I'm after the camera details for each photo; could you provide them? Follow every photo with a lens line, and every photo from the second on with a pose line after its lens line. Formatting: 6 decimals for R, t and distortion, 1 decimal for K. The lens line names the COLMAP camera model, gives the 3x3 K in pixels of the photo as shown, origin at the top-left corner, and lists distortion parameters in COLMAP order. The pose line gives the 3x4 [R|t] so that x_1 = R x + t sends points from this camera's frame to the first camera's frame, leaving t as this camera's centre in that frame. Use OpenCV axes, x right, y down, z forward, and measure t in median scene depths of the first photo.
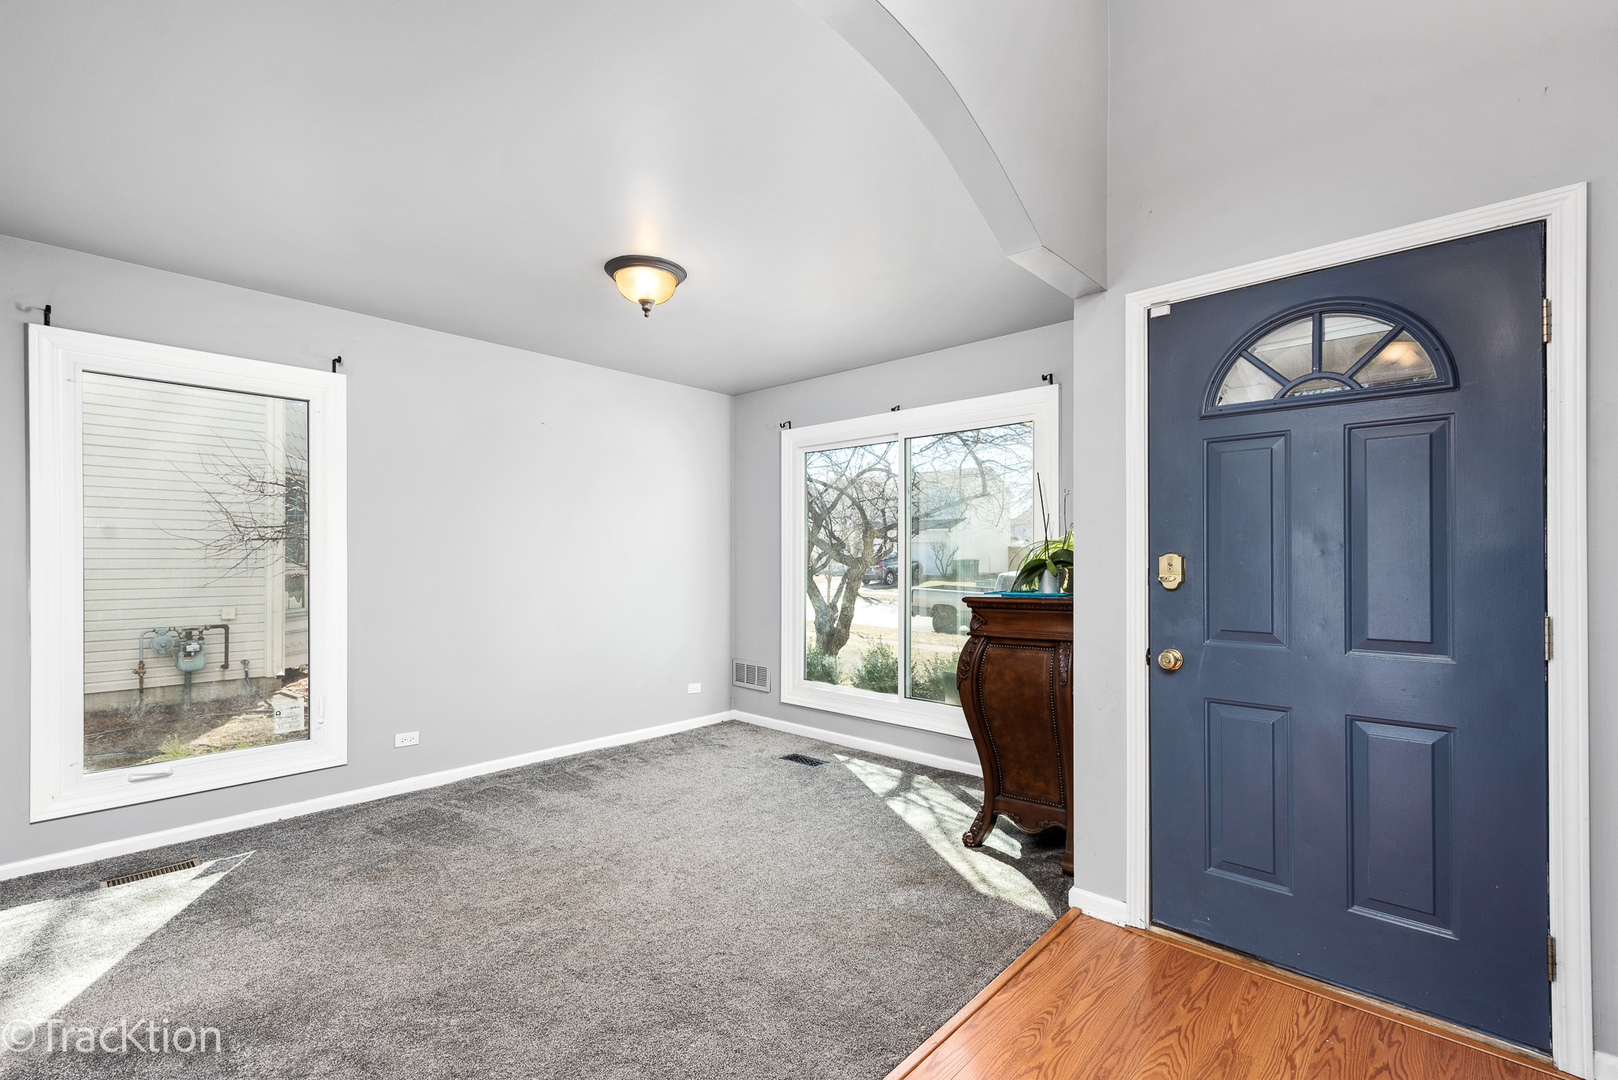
lens RADIAL K [[711.1, 0, 808.2], [0, 711.1, 554.6], [0, 0, 1]] dist [0.007822, -0.001066]
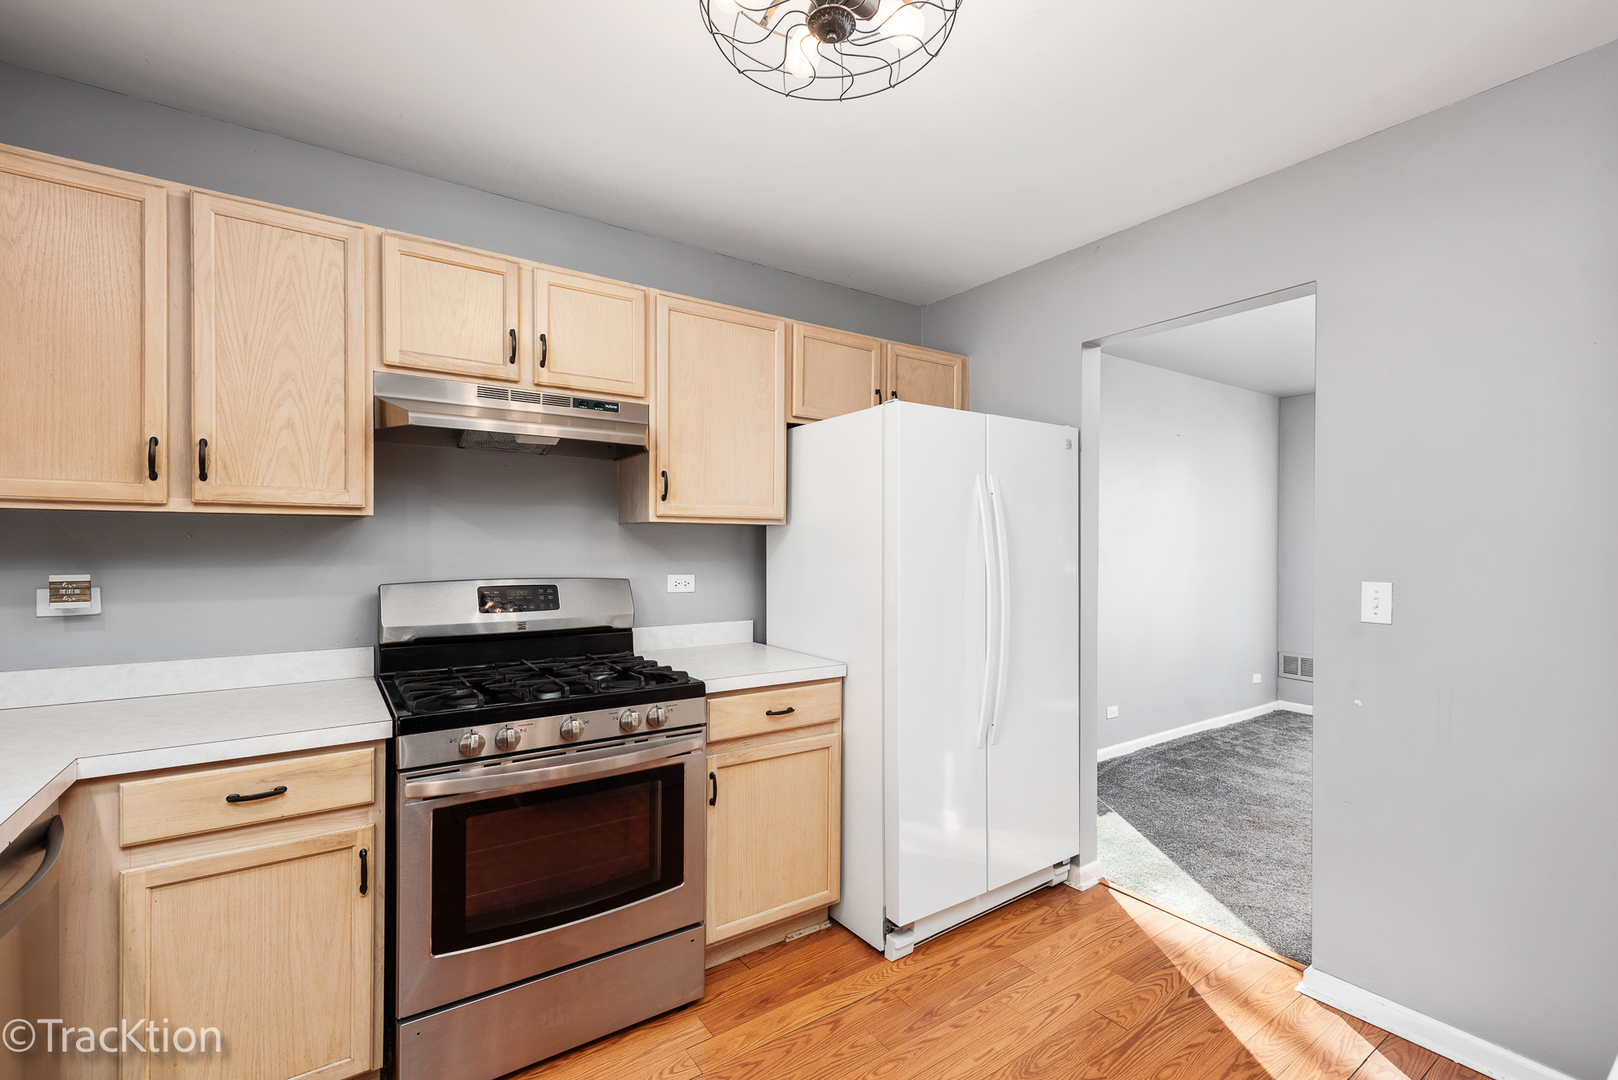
lens RADIAL K [[711.1, 0, 806.1], [0, 711.1, 536.3], [0, 0, 1]] dist [0.007822, -0.001066]
pose [[0.975598, -0.003368, -0.219540, -0.754359], [0.000669, 0.999923, -0.012367, -0.011533], [0.219565, 0.011918, 0.975525, -0.229090]]
